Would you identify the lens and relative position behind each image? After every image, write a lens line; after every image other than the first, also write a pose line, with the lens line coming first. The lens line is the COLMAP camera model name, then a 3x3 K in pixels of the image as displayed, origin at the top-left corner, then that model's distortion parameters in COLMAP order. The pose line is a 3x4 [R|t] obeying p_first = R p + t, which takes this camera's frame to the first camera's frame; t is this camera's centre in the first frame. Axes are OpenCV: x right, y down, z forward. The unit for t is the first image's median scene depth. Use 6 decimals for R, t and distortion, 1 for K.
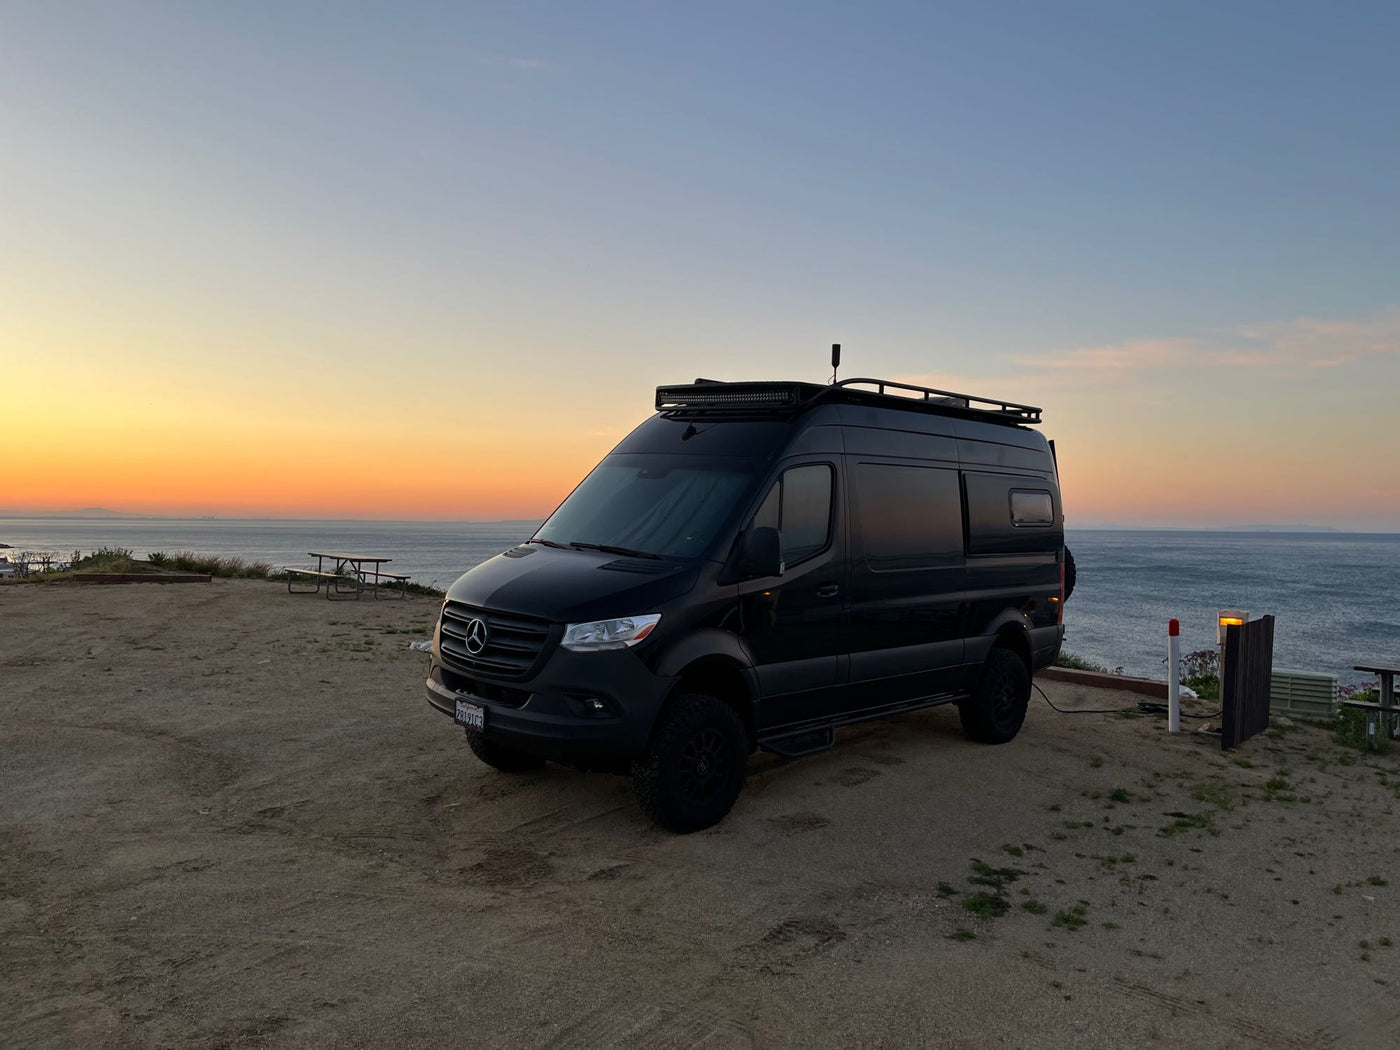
lens RADIAL K [[1083.6, 0, 701.5], [0, 1083.6, 491.7], [0, 0, 1]] dist [0.016921, 0.000370]
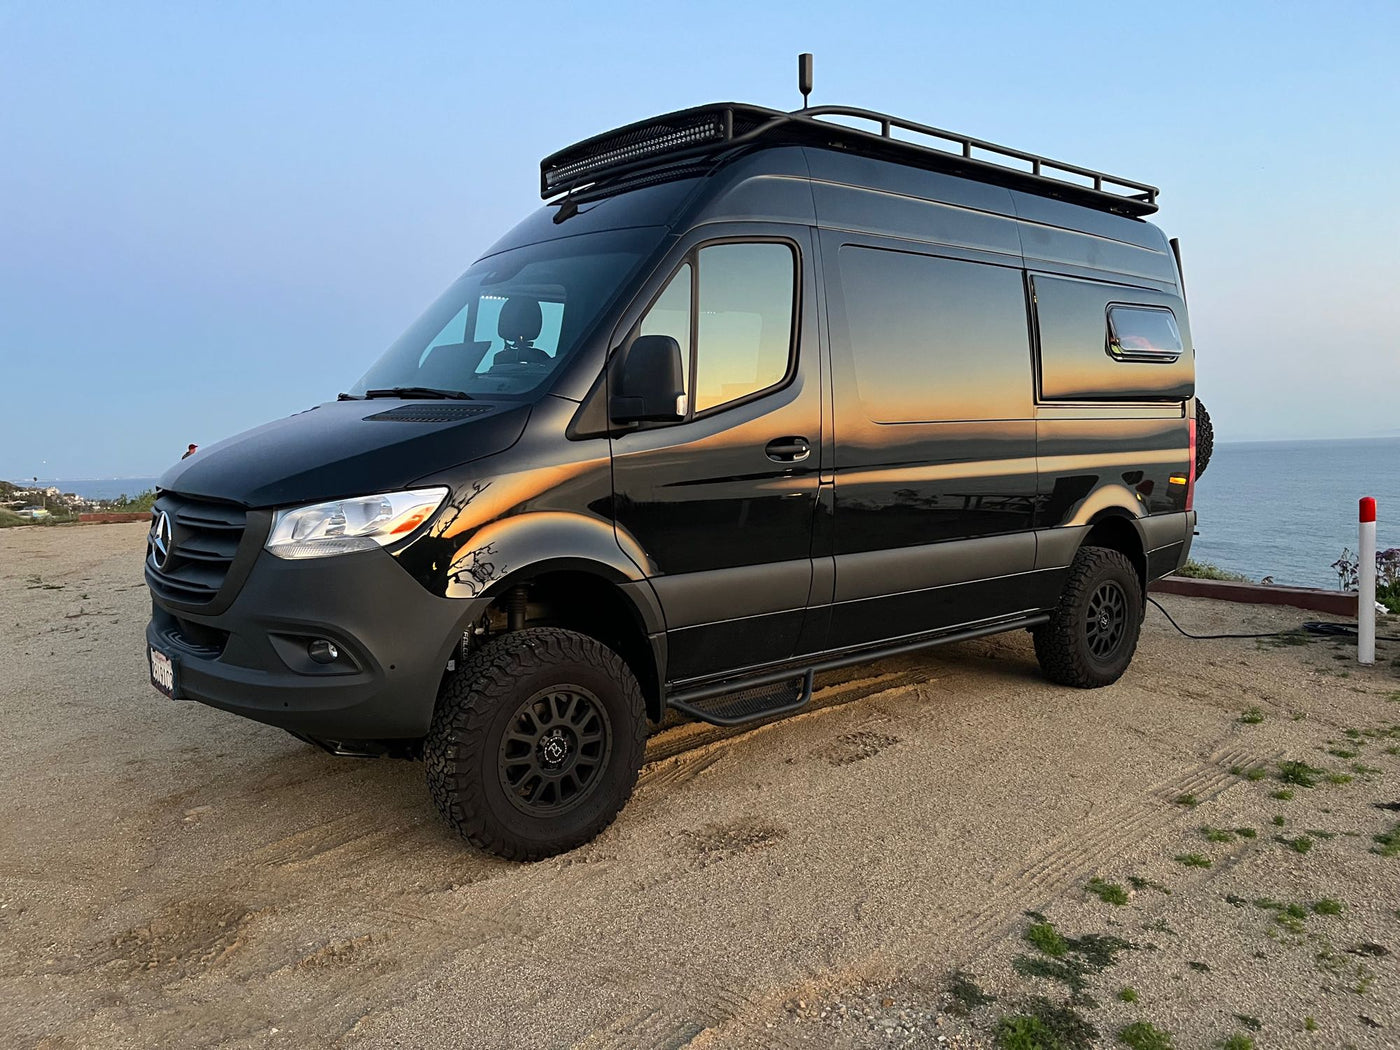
lens RADIAL K [[1062.8, 0, 693.2], [0, 1062.8, 518.9], [0, 0, 1]] dist [0.057141, -0.088650]
pose [[0.993093, -0.036651, -0.111455, 0.133037], [0.045923, 0.995590, 0.081800, 0.079823], [0.107965, -0.086354, 0.990397, 0.416546]]
